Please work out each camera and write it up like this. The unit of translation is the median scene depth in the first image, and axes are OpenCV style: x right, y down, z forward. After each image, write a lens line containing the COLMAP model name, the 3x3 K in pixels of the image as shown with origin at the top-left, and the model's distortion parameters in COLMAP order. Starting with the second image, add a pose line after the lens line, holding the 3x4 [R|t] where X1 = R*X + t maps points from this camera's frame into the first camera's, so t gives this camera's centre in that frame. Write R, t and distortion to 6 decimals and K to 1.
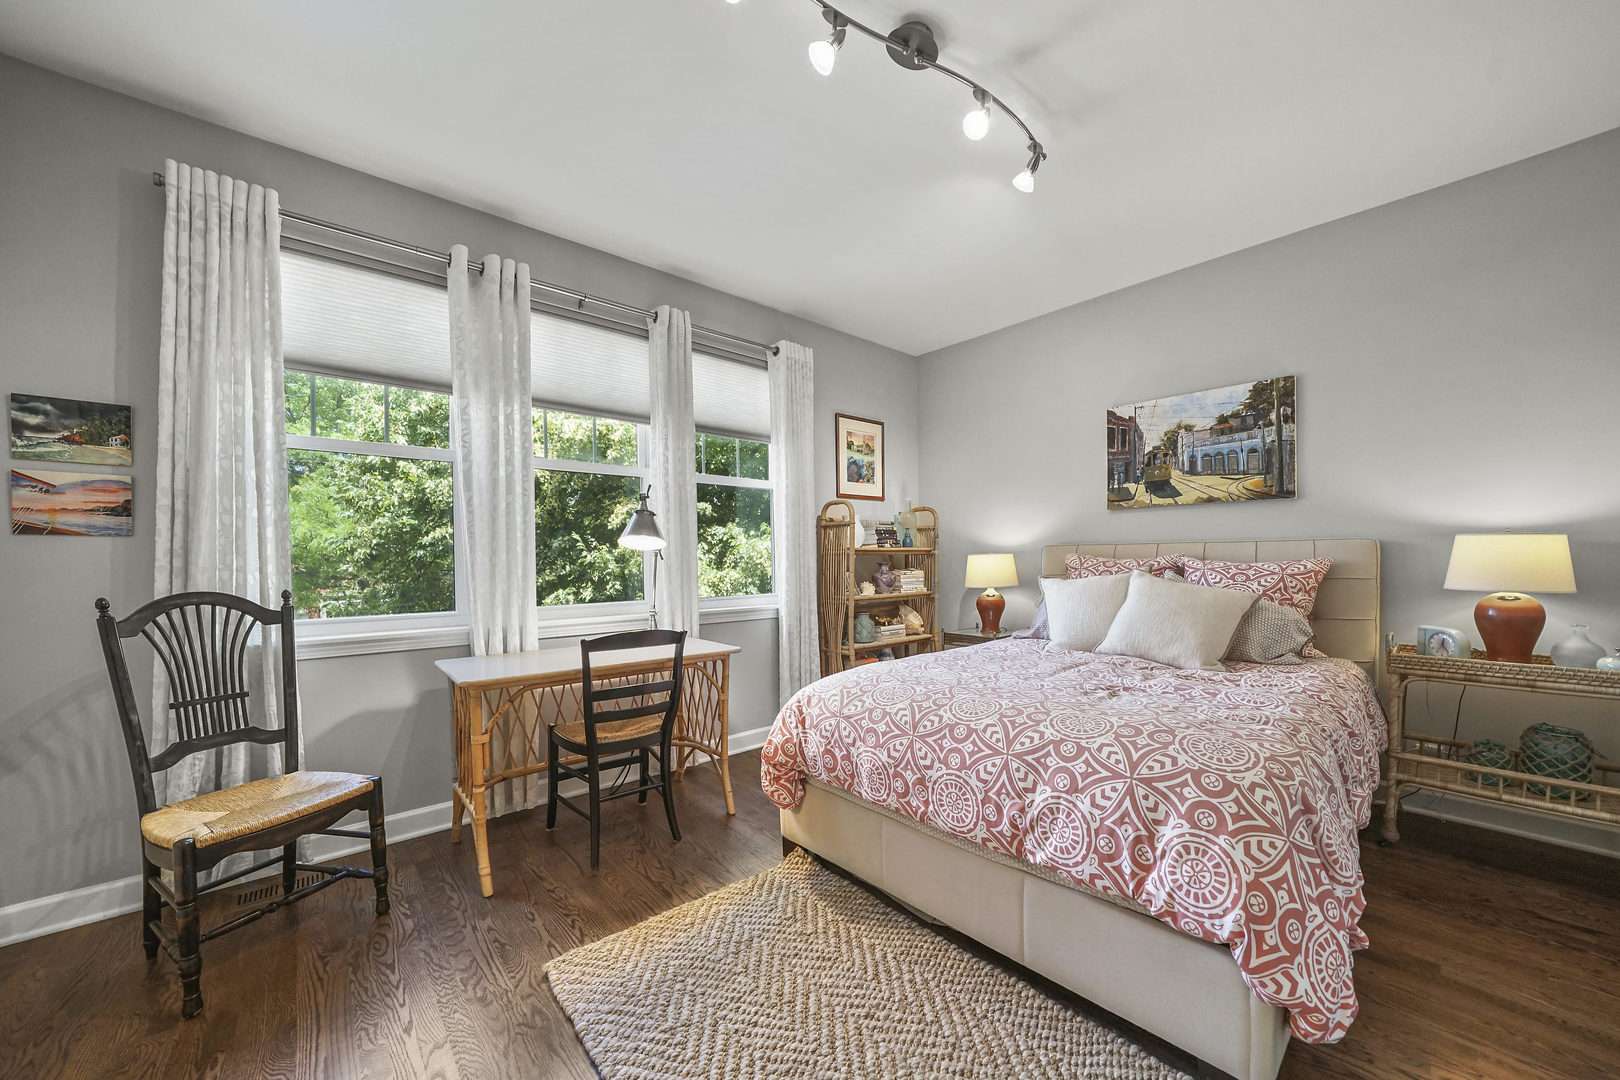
lens RADIAL K [[565.8, 0, 813.2], [0, 565.8, 563.7], [0, 0, 1]] dist [-0.017805, -0.000074]
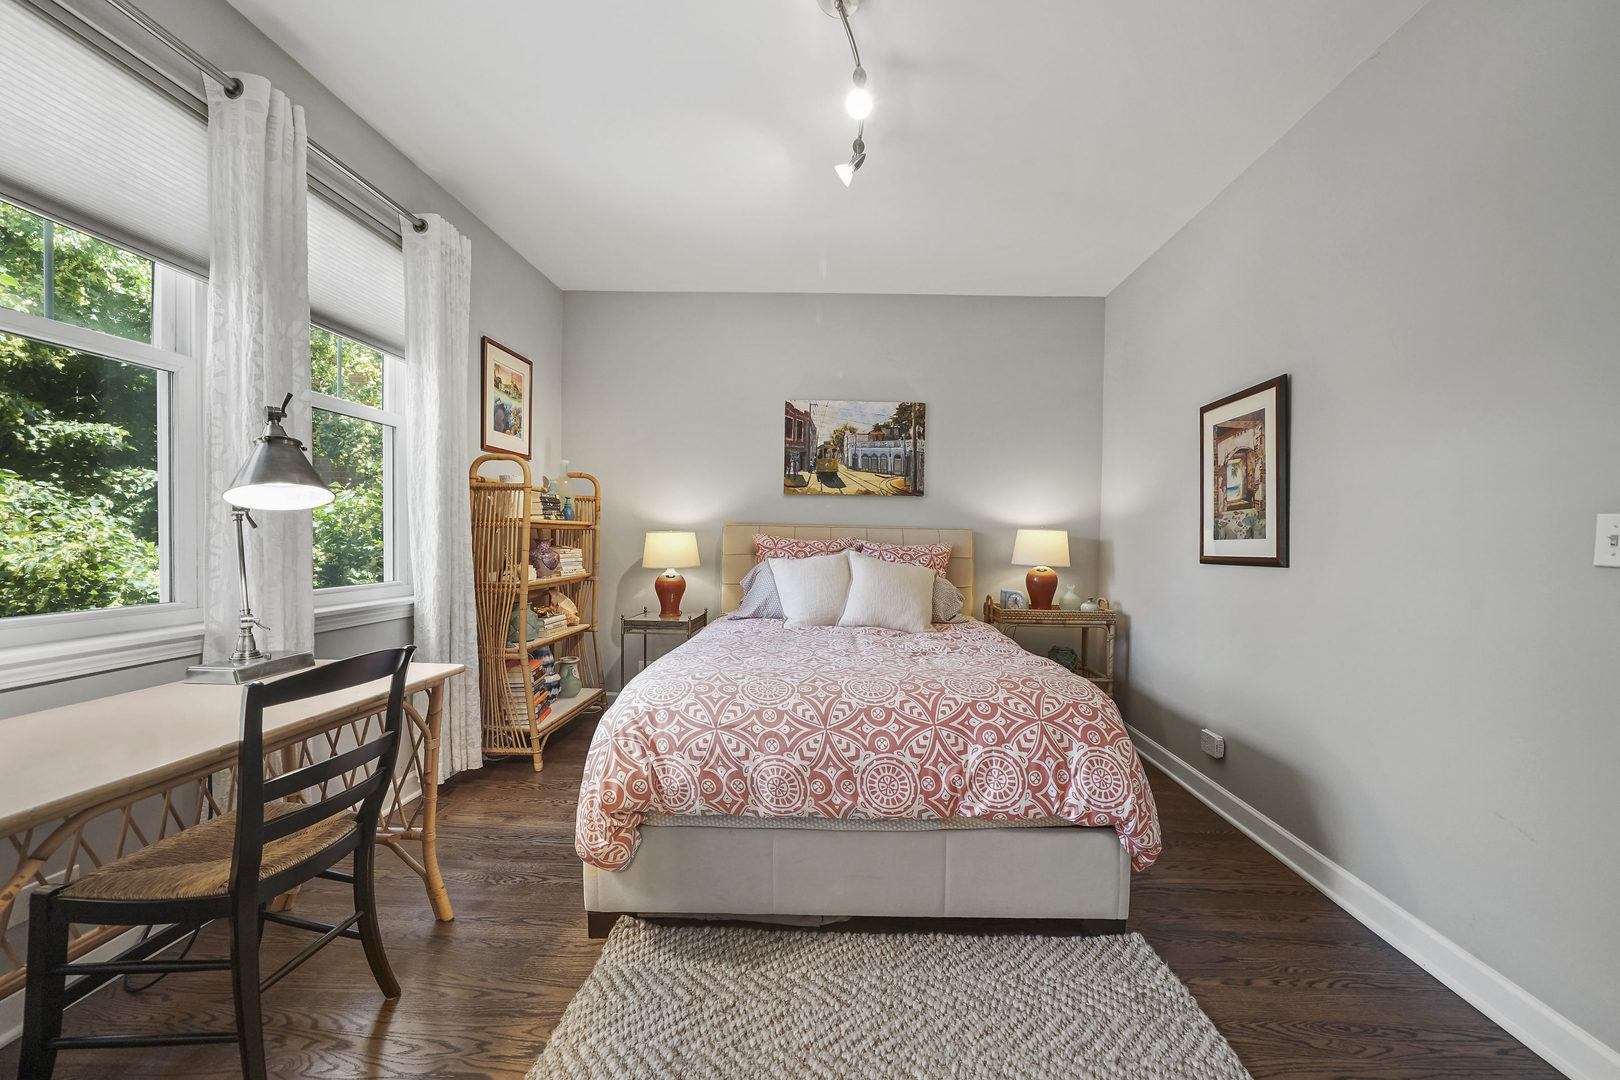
lens RADIAL K [[607.0, 0, 809.8], [0, 607.0, 541.8], [0, 0, 1]] dist [-0.013474, 0.000398]
pose [[0.687726, 0.015639, 0.725802, -0.464812], [-0.016941, 0.999841, -0.005492, 0.001750], [-0.725773, -0.008519, 0.687881, 0.274587]]
